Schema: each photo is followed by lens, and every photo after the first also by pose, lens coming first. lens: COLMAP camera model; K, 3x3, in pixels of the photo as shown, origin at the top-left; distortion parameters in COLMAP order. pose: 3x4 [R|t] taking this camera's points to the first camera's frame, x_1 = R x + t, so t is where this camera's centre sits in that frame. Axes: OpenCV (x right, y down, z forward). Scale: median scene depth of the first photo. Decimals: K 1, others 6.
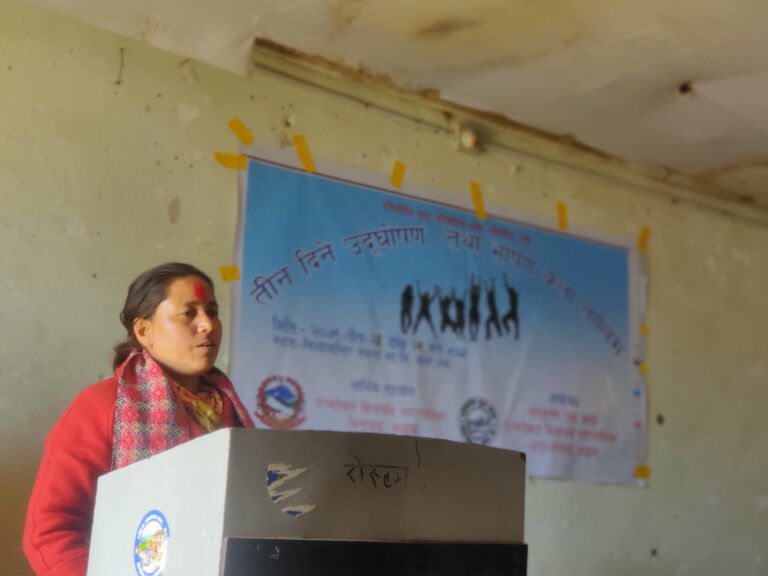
lens RADIAL K [[1469.1, 0, 383.5], [0, 1469.1, 285.3], [0, 0, 1]] dist [0.281787, 0.000000]
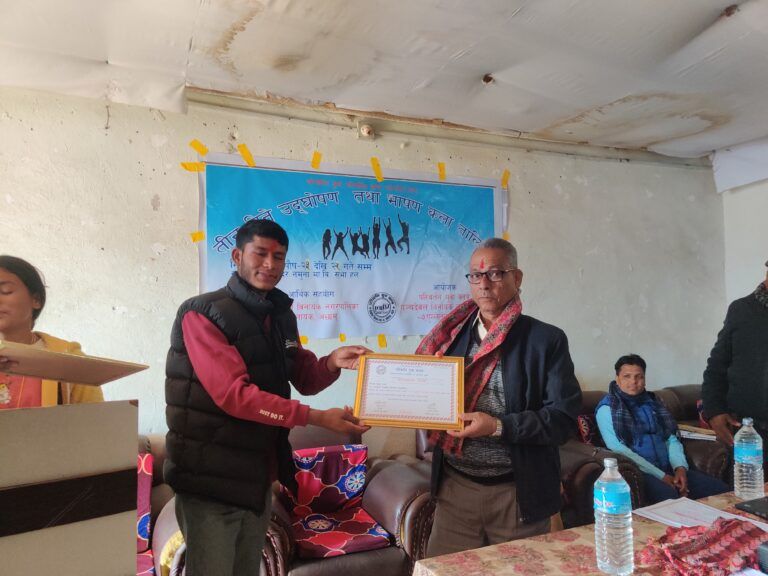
lens RADIAL K [[593.5, 0, 385.3], [0, 593.5, 294.5], [0, 0, 1]] dist [0.076847, 0.000723]
pose [[0.944785, -0.031928, -0.326131, 0.286869], [0.096285, 0.978358, 0.183152, -0.043147], [0.313226, -0.204441, 0.927412, 0.385046]]
